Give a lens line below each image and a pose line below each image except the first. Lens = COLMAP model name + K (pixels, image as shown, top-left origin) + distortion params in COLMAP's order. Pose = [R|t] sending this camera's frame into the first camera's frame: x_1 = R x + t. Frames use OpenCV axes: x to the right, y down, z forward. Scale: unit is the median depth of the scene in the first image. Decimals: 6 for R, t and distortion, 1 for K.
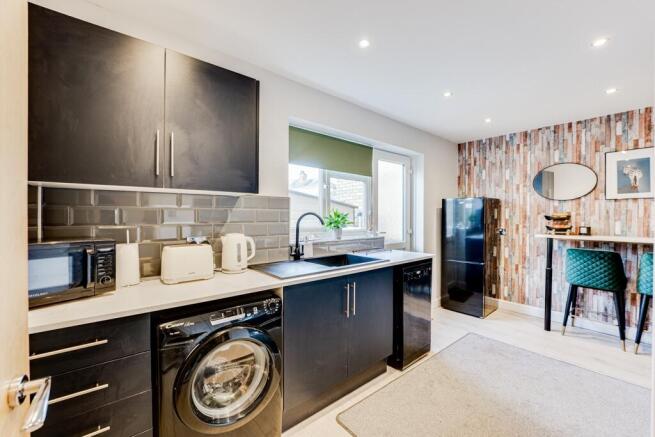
lens RADIAL K [[280.0, 0, 327.4], [0, 280.0, 217.0], [0, 0, 1]] dist [-0.000329, 0.000047]
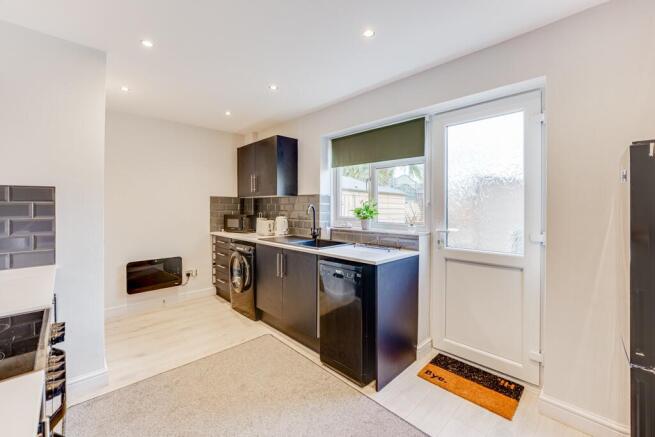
lens RADIAL K [[265.1, 0, 326.2], [0, 265.1, 207.2], [0, 0, 1]] dist [-0.004374, -0.000592]
pose [[0.060496, 0.001805, -0.998167, 1.152682], [-0.000646, 0.999998, 0.001769, -0.007185], [0.998168, 0.000538, 0.060497, 0.916025]]
